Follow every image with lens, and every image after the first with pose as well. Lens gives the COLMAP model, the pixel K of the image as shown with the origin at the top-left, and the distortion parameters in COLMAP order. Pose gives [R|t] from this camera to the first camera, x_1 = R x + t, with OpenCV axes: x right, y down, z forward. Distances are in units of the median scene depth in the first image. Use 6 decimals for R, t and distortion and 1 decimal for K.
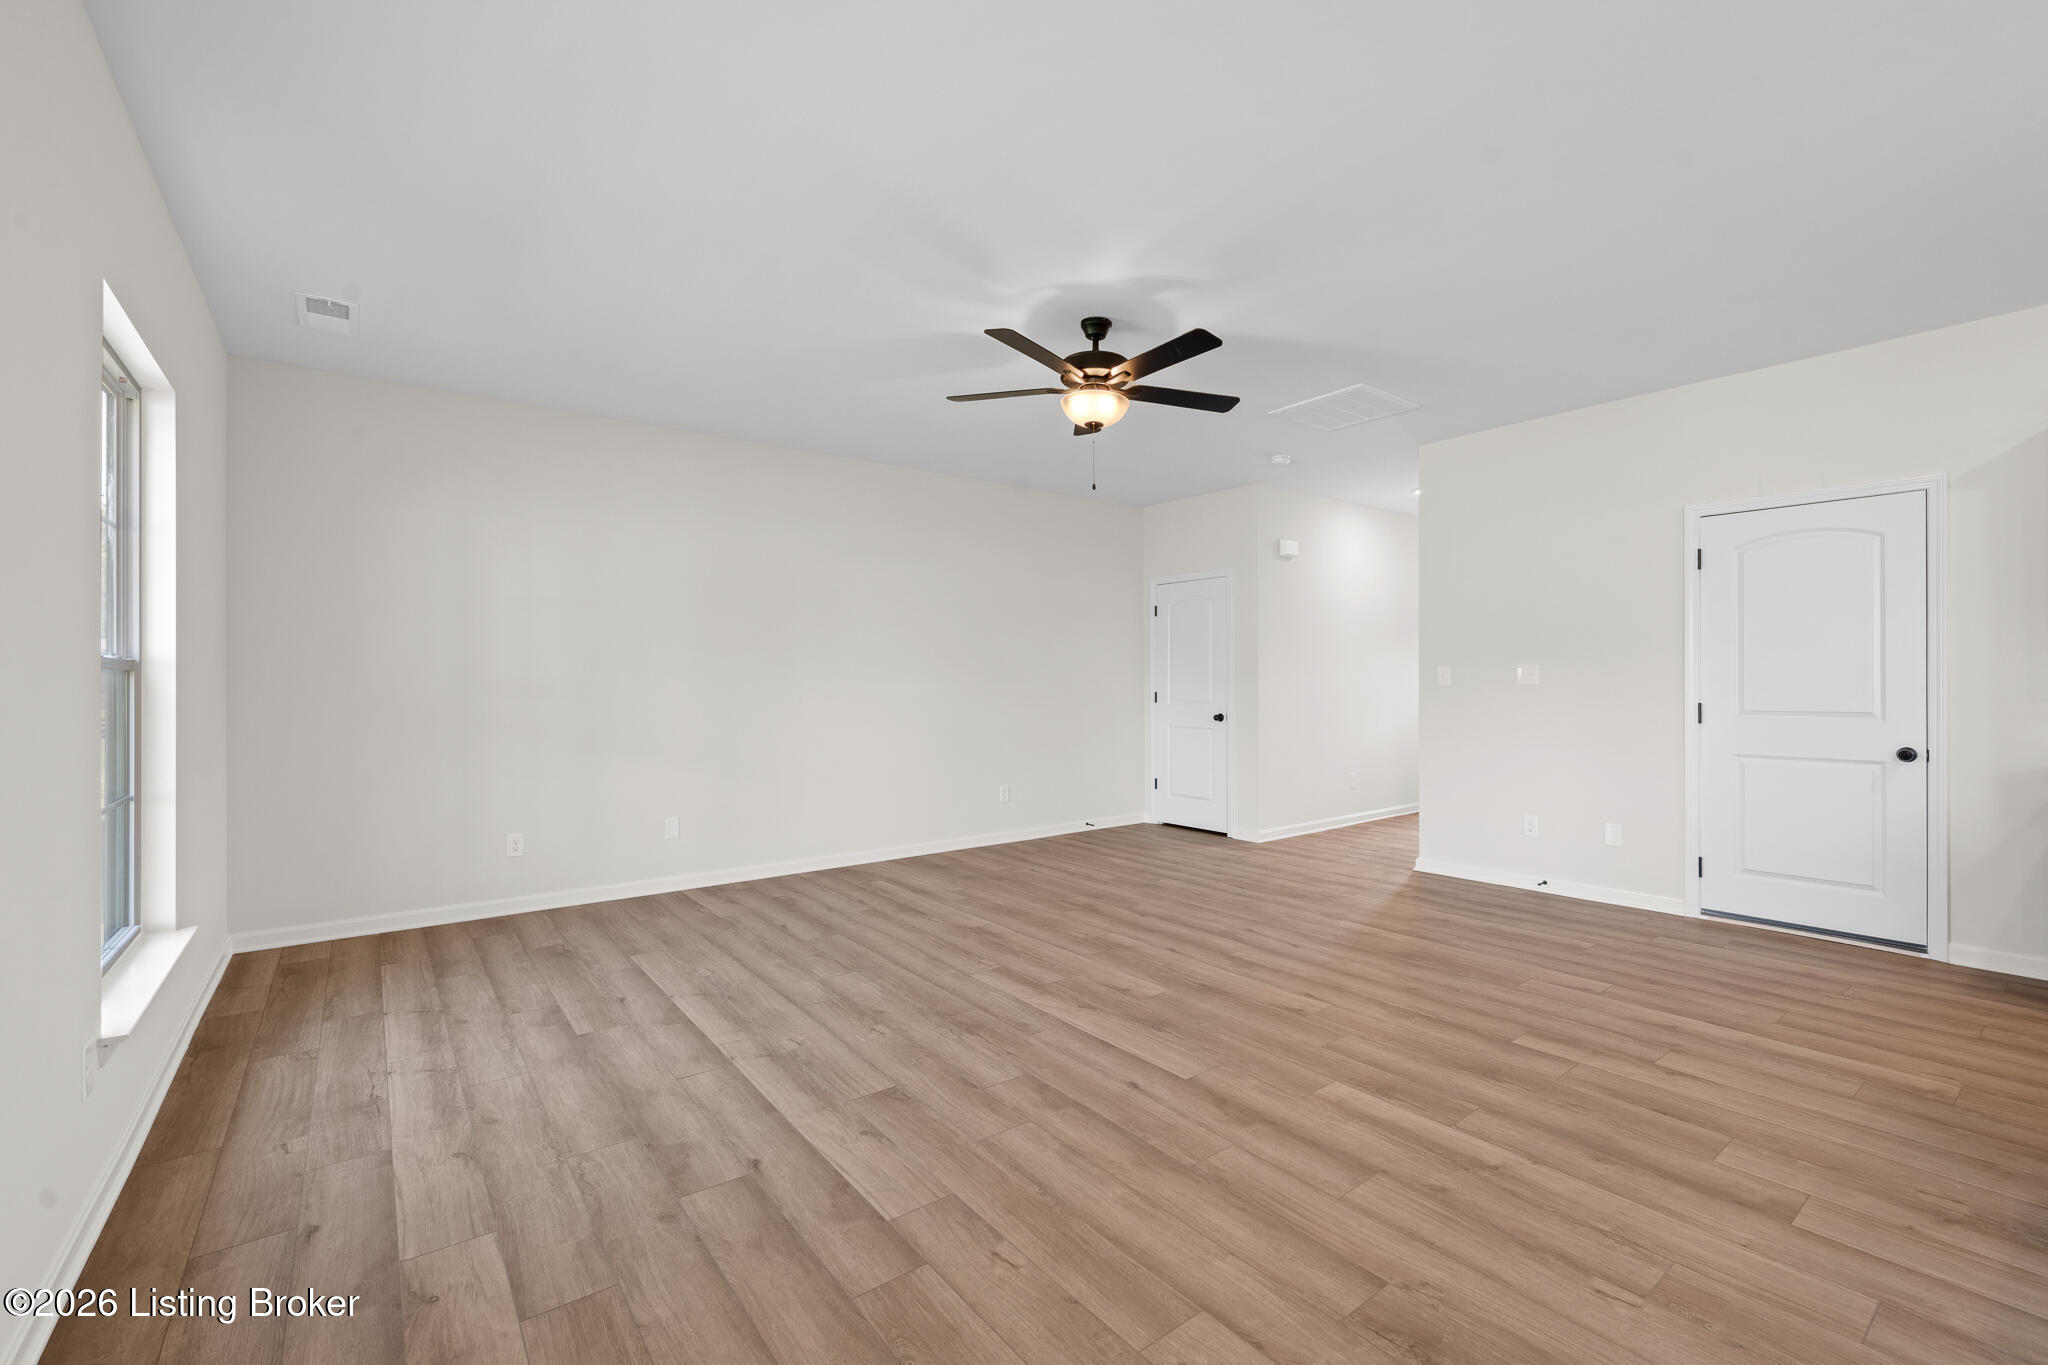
lens RADIAL K [[843.3, 0, 1016.5], [0, 843.3, 700.5], [0, 0, 1]] dist [0.002401, -0.002293]
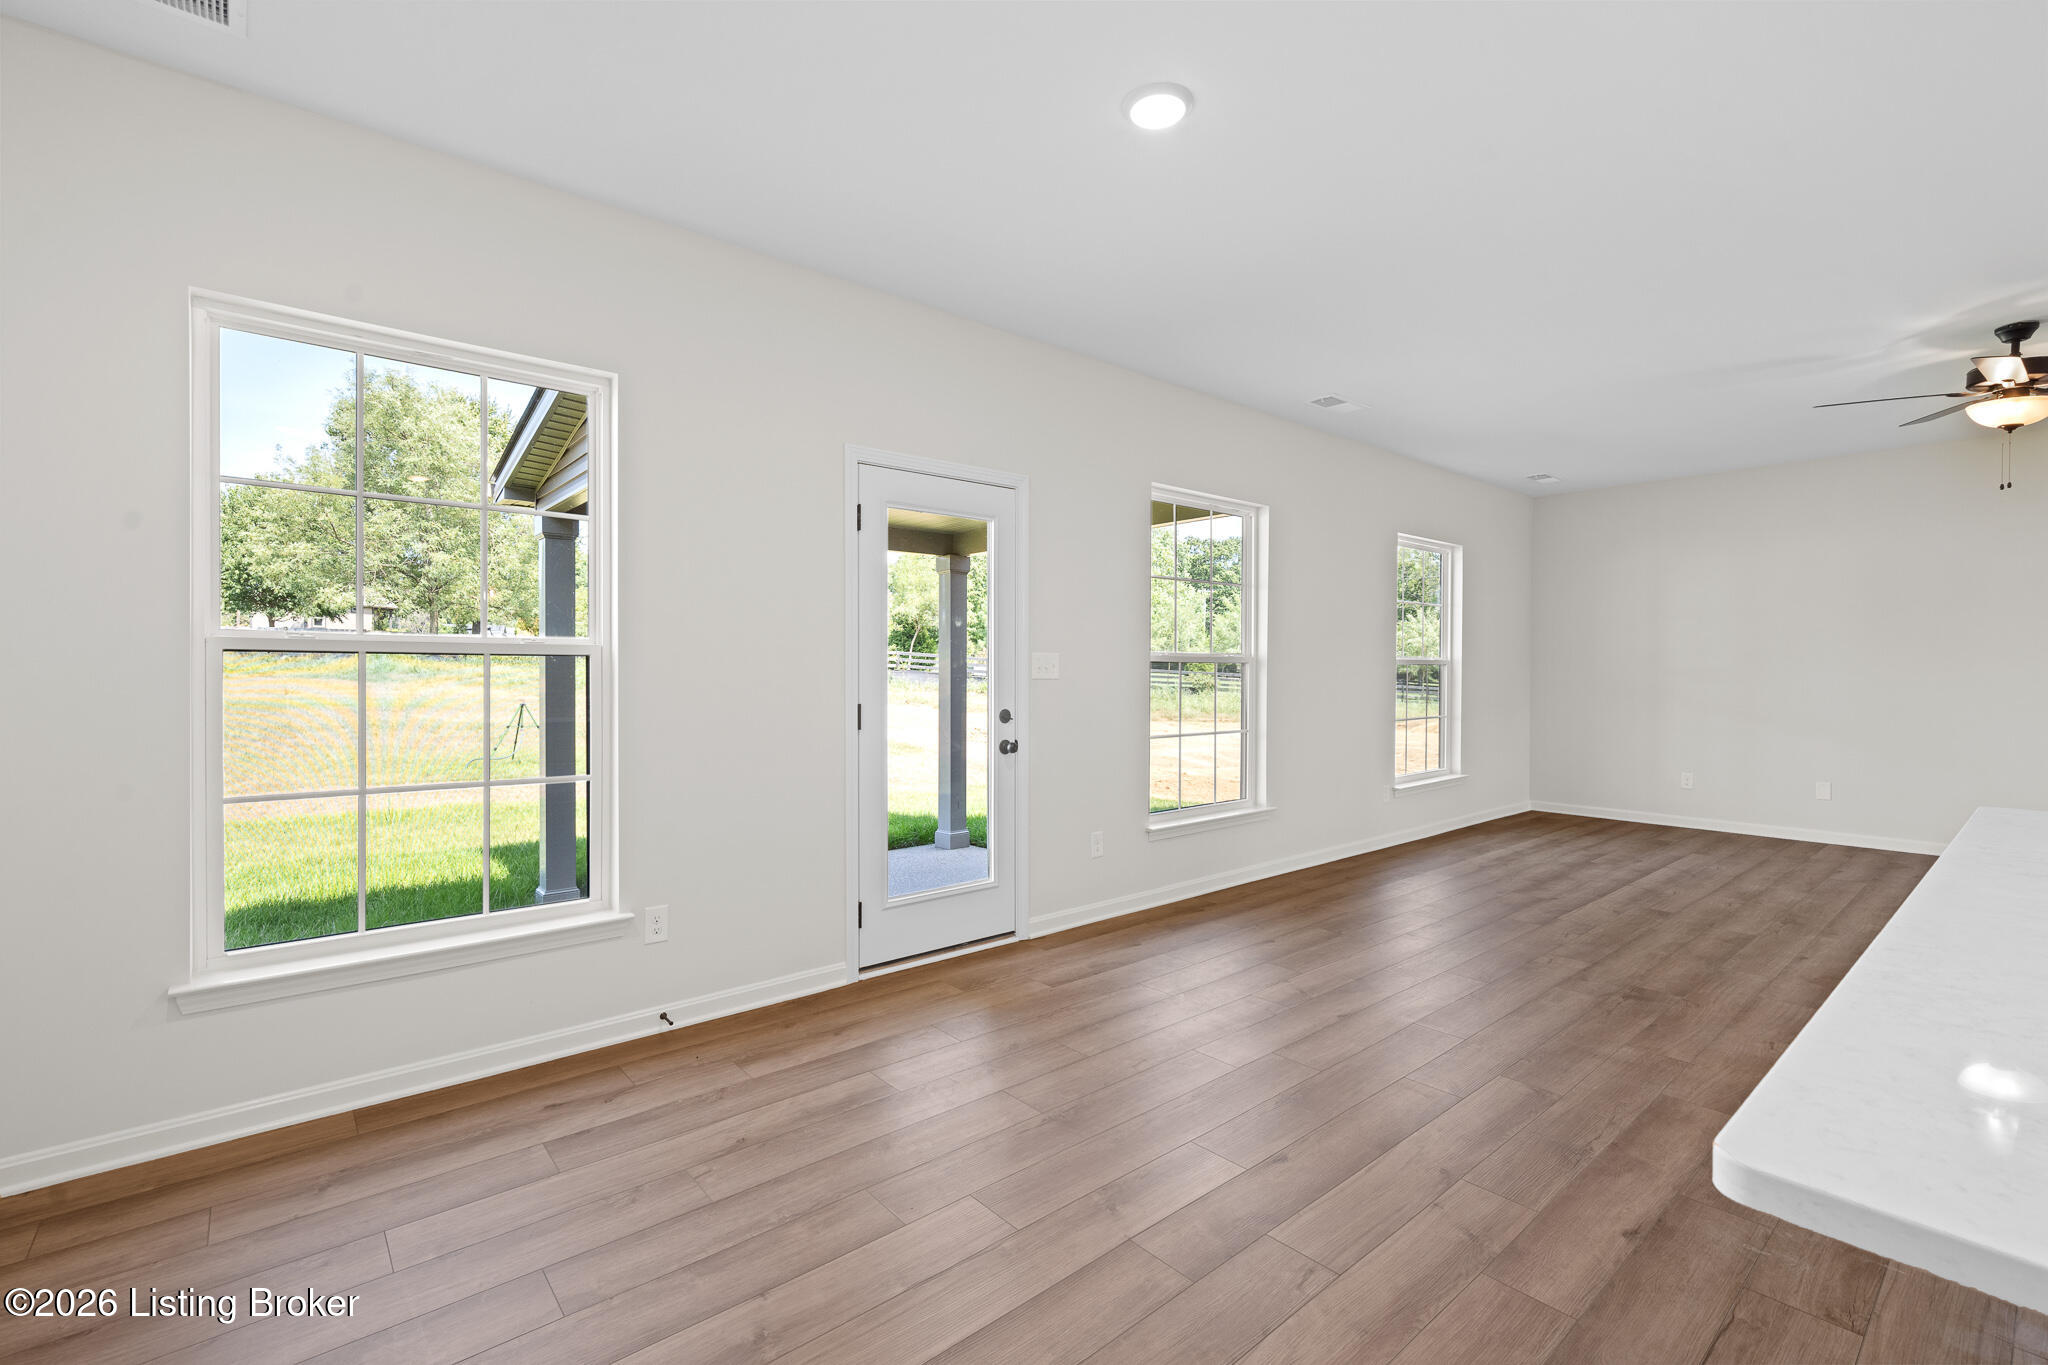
lens RADIAL K [[893.8, 0, 1033.8], [0, 893.8, 681.5], [0, 0, 1]] dist [0.000727, -0.000487]
pose [[0.055304, 0.015938, -0.998342, 1.384051], [-0.021321, 0.999663, 0.014778, 0.003470], [0.998242, 0.020469, 0.055626, -0.322815]]
